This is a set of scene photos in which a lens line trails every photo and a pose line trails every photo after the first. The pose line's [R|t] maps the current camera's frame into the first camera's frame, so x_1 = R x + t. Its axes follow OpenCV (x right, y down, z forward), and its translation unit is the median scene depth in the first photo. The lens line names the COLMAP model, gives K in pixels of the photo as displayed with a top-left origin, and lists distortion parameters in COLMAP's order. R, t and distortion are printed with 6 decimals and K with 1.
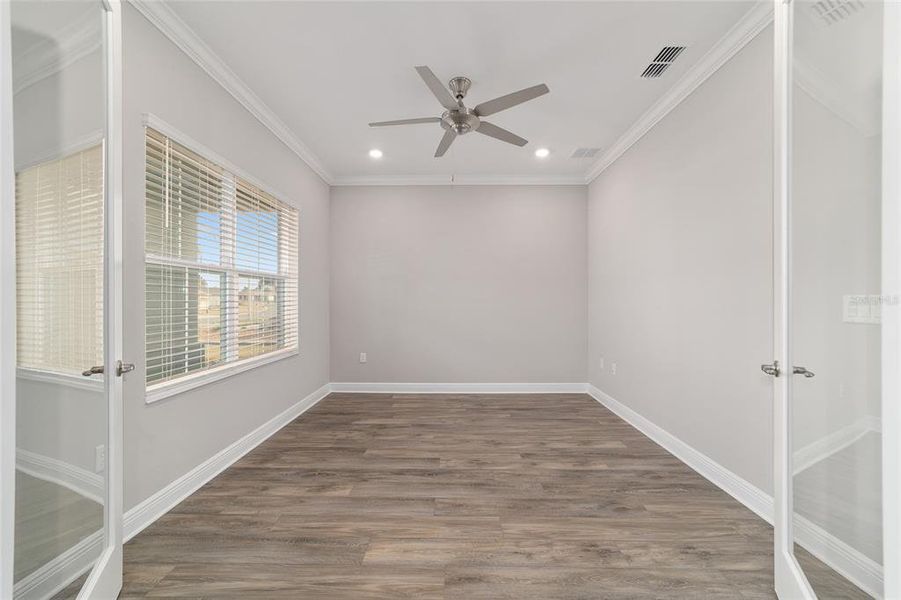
lens RADIAL K [[345.5, 0, 447.6], [0, 345.5, 300.0], [0, 0, 1]] dist [-0.018220, 0.008330]
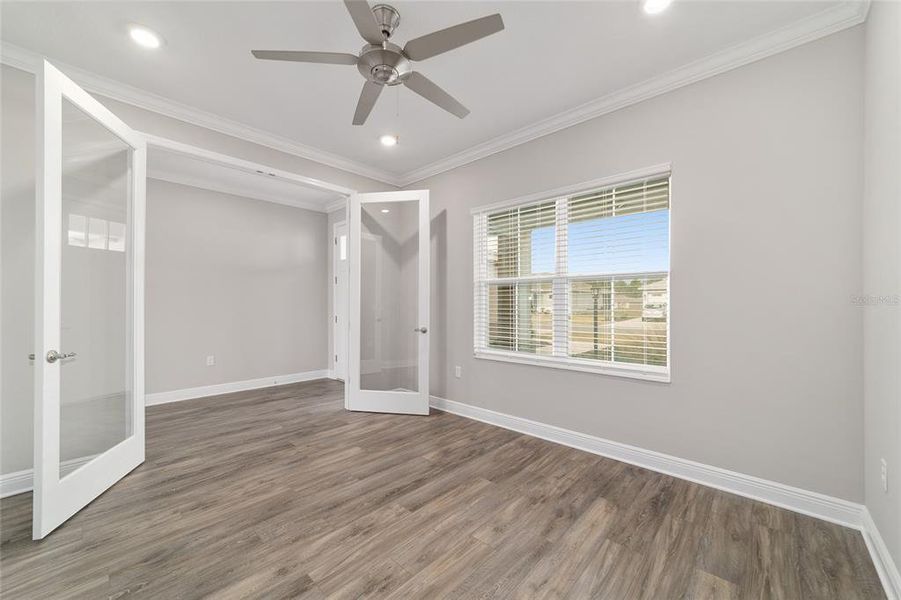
lens RADIAL K [[345.5, 0, 447.6], [0, 345.5, 300.0], [0, 0, 1]] dist [-0.018220, 0.008330]
pose [[-0.661571, -0.008743, -0.749832, 0.562000], [0.002391, 0.999902, -0.013769, 0.005583], [0.749879, -0.010902, -0.661486, 1.775441]]
